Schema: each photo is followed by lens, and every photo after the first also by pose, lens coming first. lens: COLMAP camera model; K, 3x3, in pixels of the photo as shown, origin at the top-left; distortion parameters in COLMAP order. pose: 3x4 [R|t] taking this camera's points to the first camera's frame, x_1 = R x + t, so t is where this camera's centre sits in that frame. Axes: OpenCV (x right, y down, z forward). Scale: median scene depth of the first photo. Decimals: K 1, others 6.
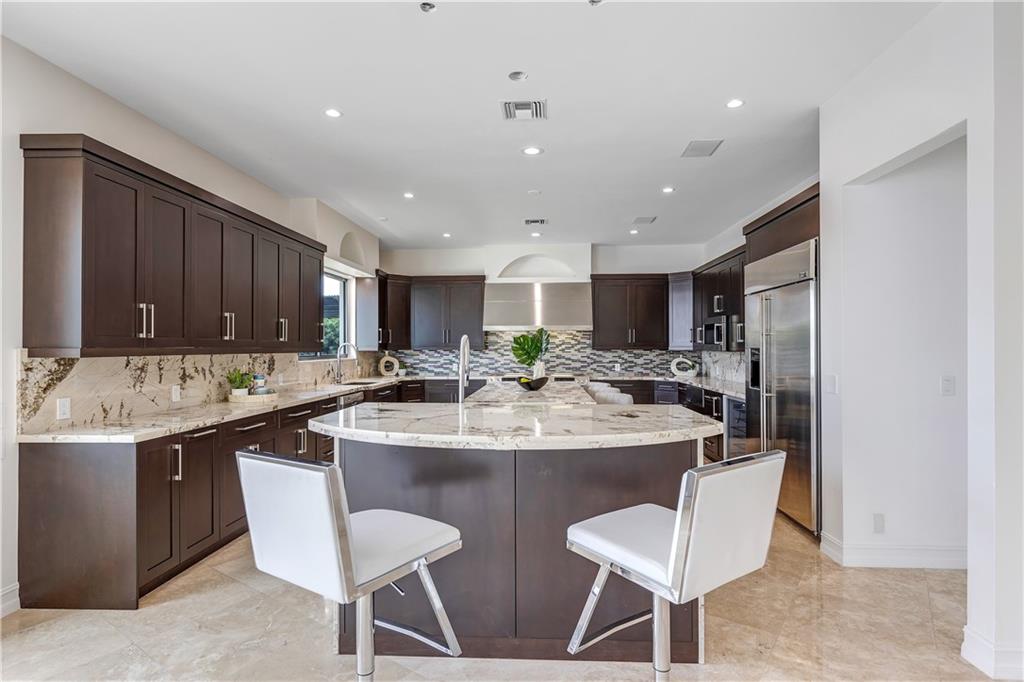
lens RADIAL K [[550.9, 0, 512.0], [0, 550.9, 343.9], [0, 0, 1]] dist [0.031323, 0.000668]
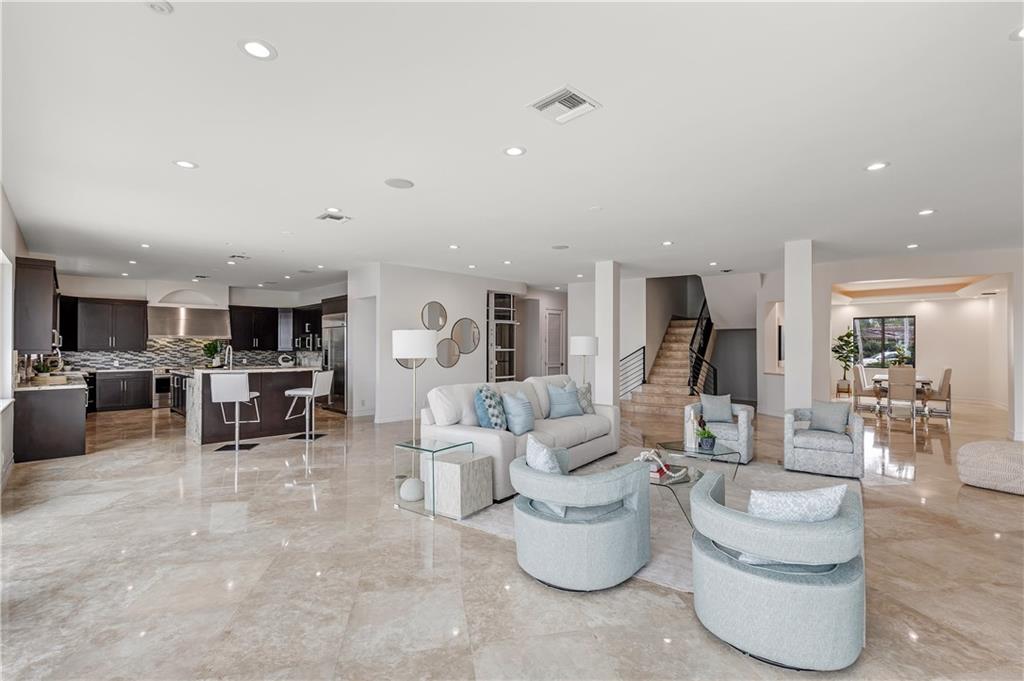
lens RADIAL K [[459.4, 0, 512.5], [0, 459.4, 345.0], [0, 0, 1]] dist [-0.005871, 0.000101]
pose [[0.692973, 0.004026, 0.720952, -0.260070], [-0.003137, 0.999992, -0.002569, -0.005751], [-0.720957, -0.000481, 0.692980, -0.573049]]
